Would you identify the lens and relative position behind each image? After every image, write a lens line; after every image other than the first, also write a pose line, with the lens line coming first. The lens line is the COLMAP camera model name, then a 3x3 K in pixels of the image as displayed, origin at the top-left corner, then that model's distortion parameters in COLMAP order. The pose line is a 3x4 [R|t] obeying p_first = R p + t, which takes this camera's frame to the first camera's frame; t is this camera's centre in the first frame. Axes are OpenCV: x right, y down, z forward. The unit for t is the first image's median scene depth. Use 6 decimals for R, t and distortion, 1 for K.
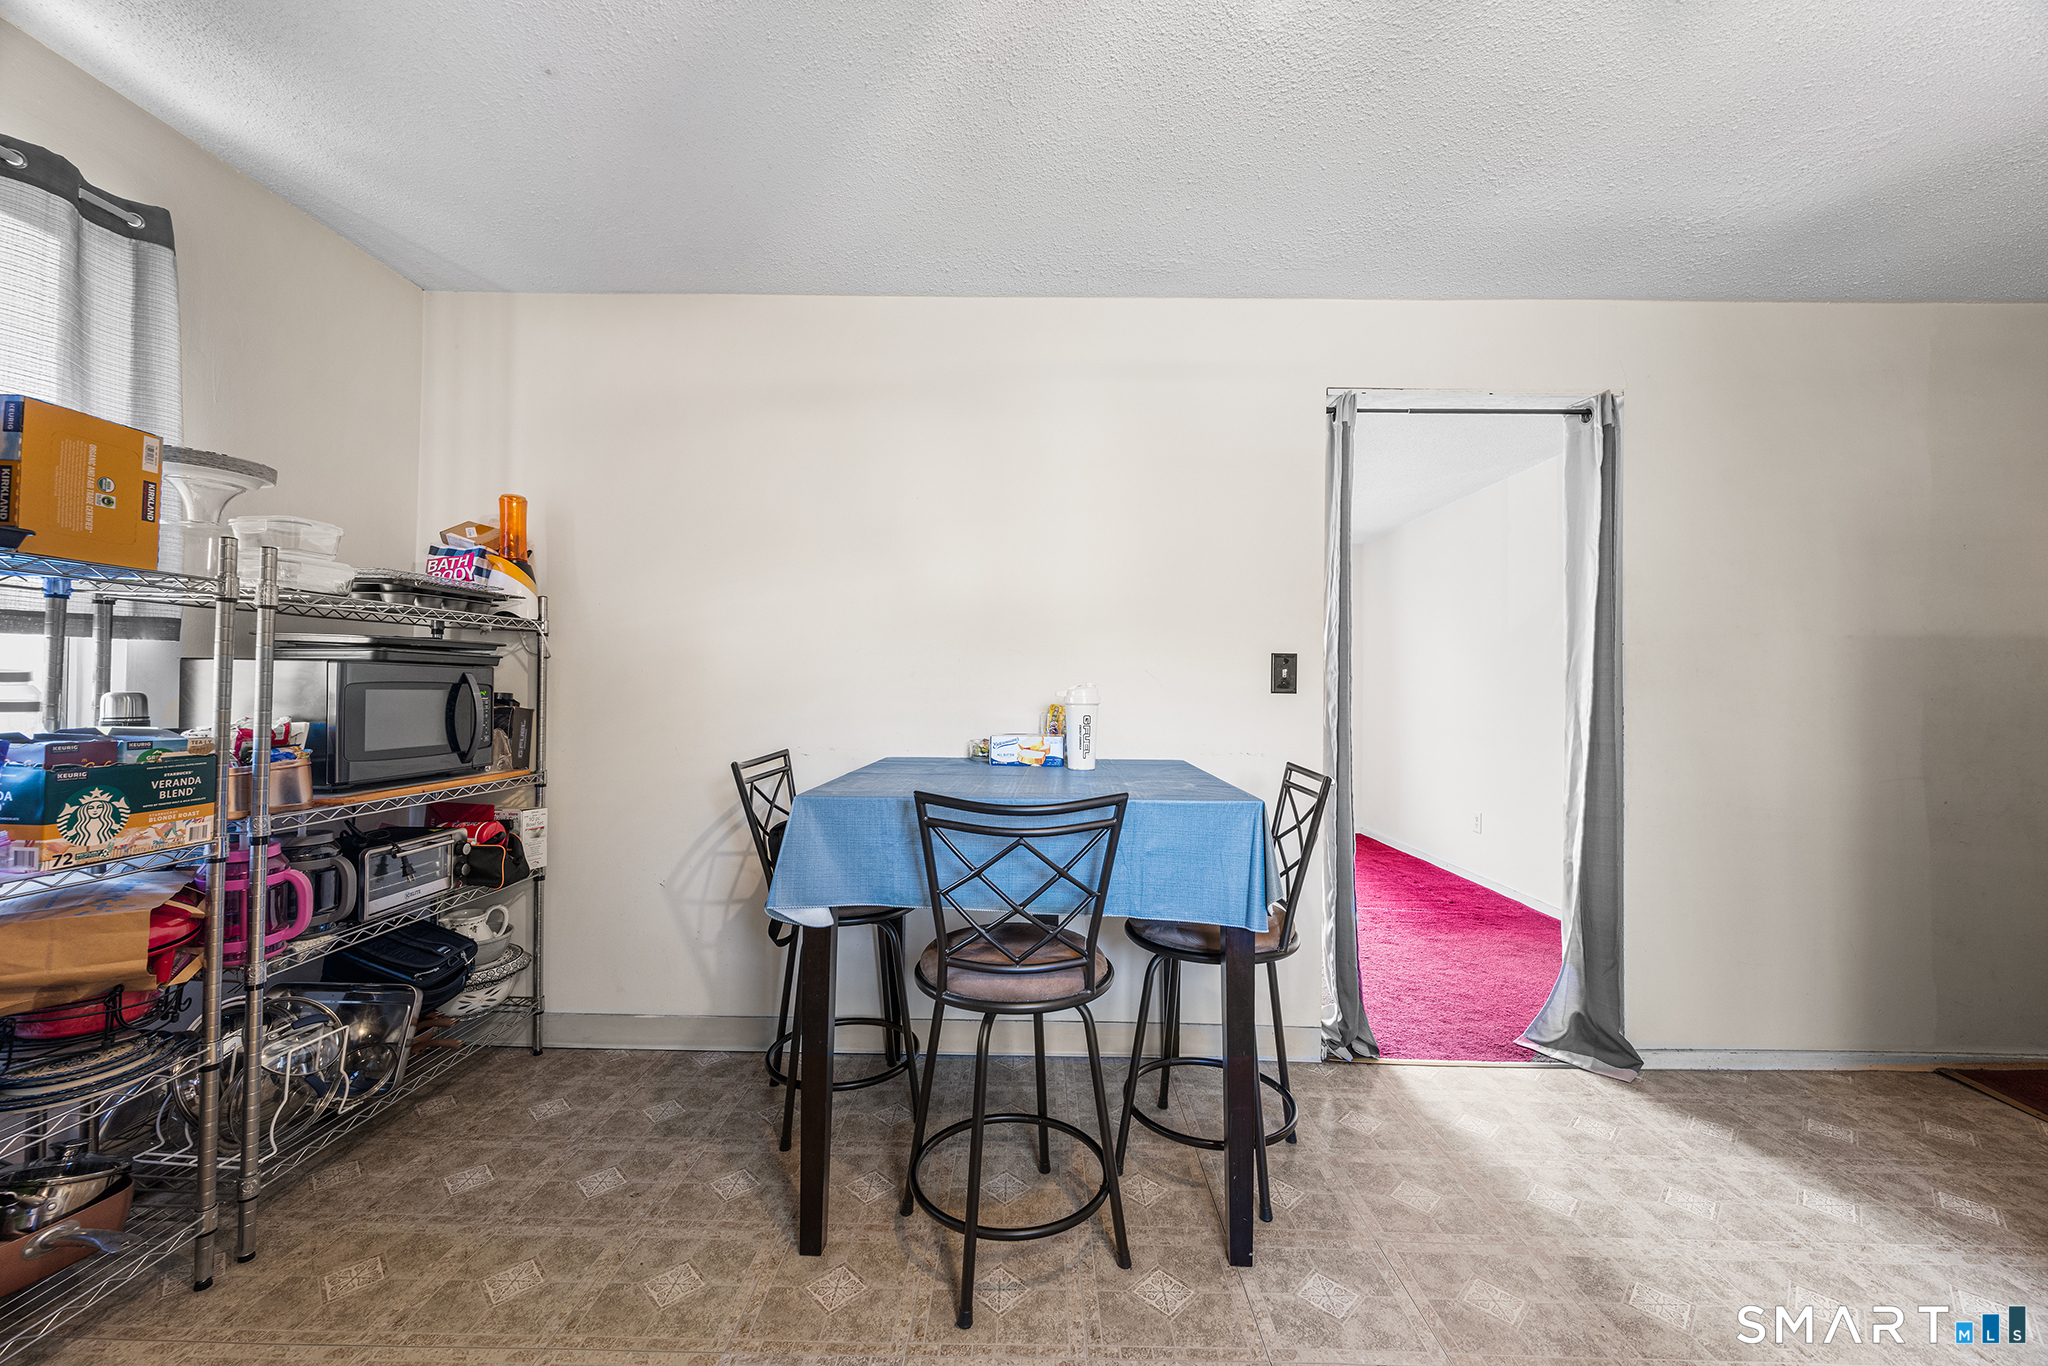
lens RADIAL K [[801.9, 0, 1024.0], [0, 801.9, 683.0], [0, 0, 1]] dist [-0.000365, 0.000357]
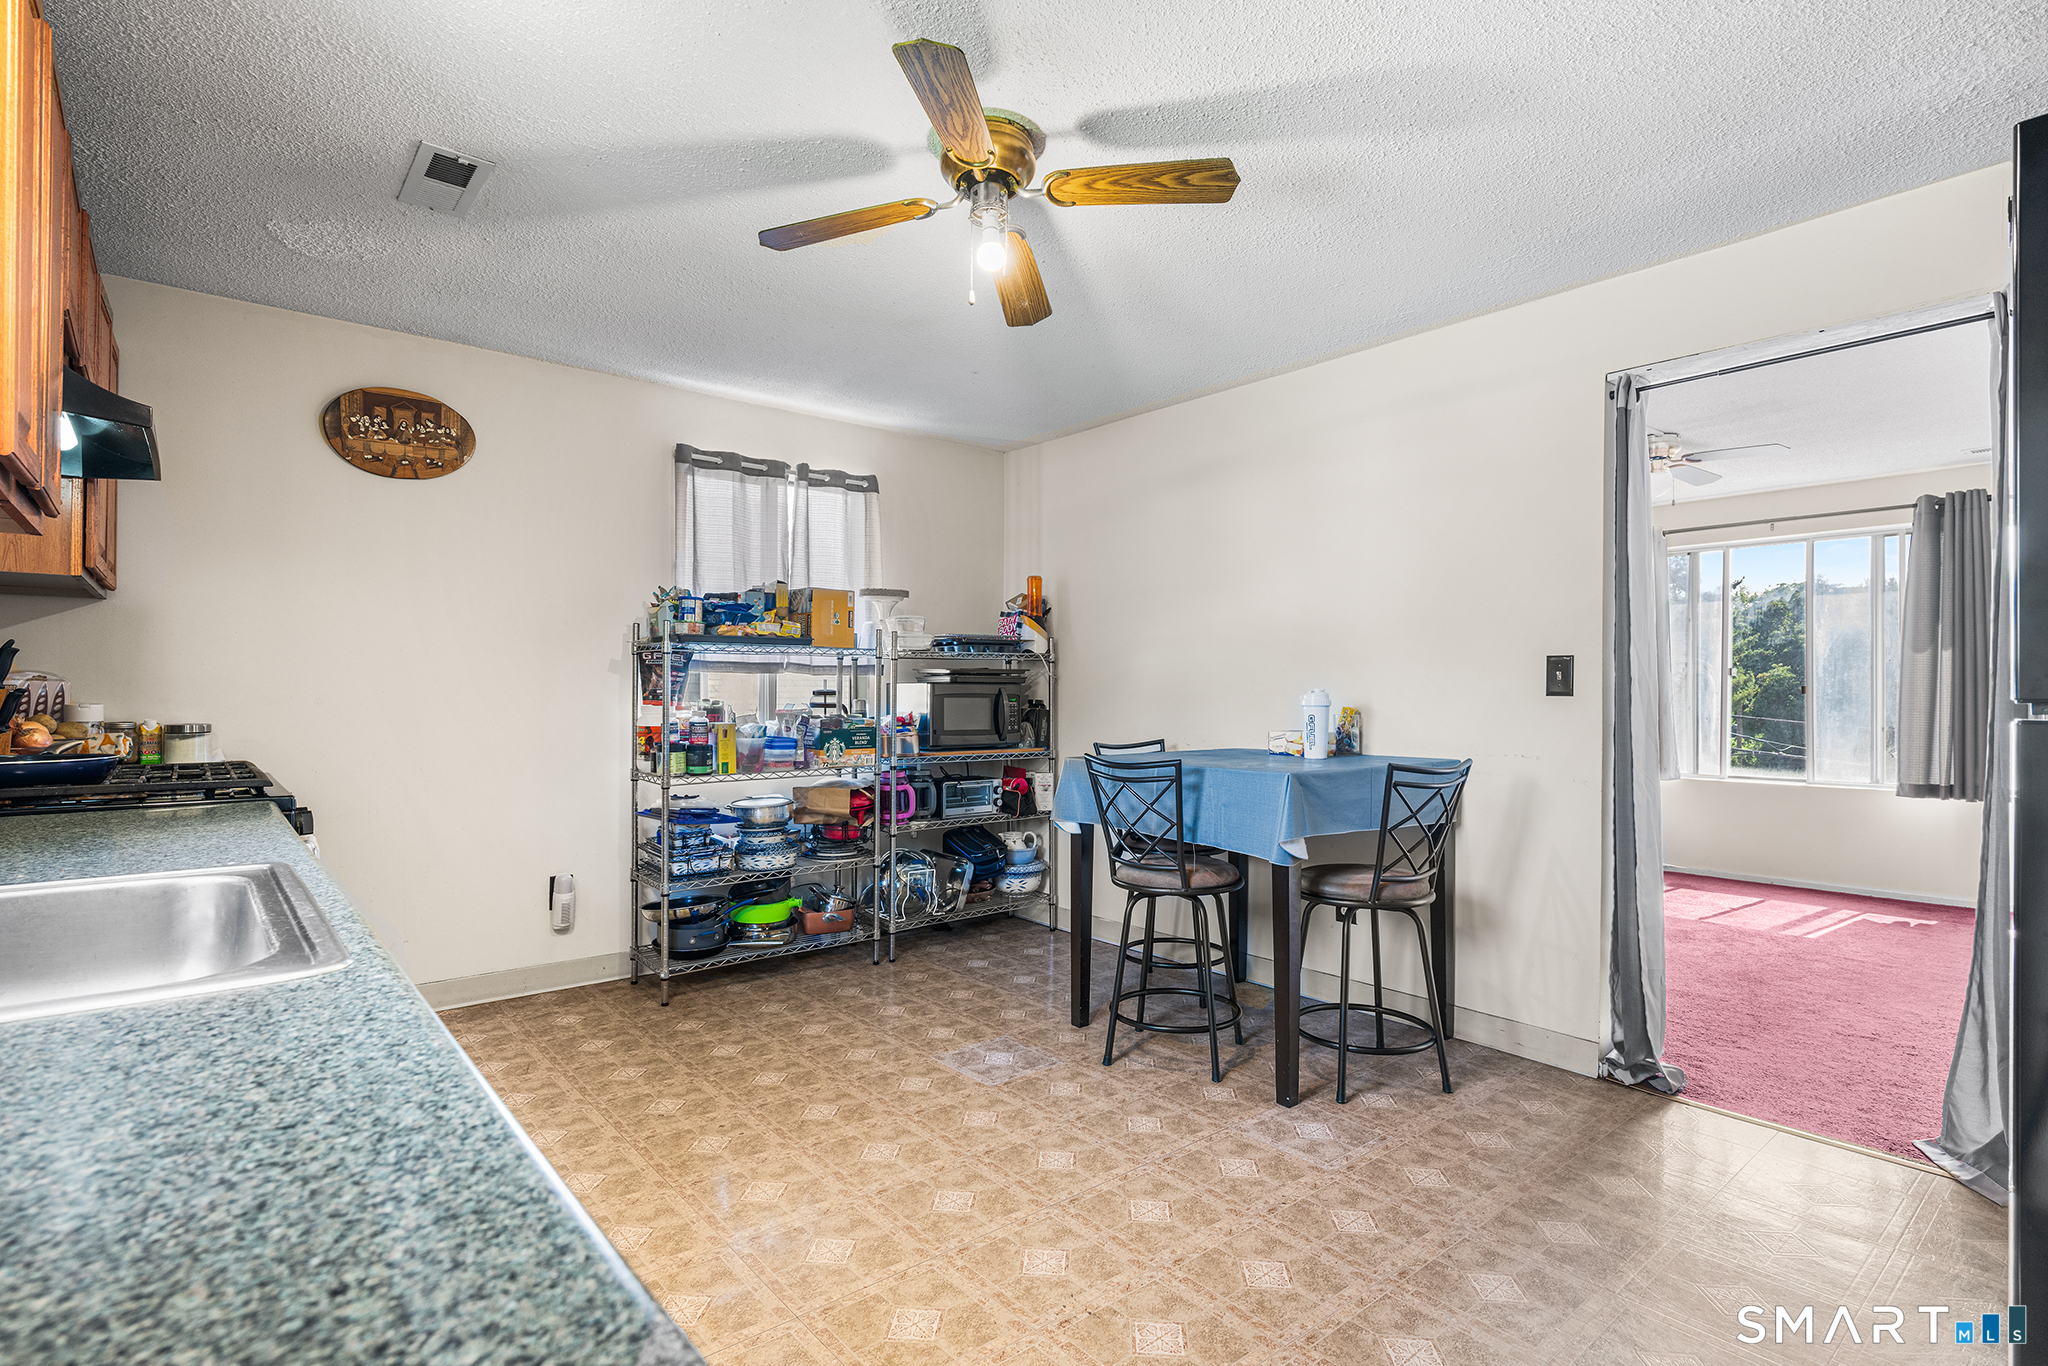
lens RADIAL K [[990.4, 0, 1025.1], [0, 990.4, 715.2], [0, 0, 1]] dist [-0.019918, 0.000259]
pose [[0.648340, 0.005920, -0.761328, 1.096555], [0.010754, 0.999799, 0.016932, 0.011555], [0.761275, -0.019165, 0.648145, -0.376934]]
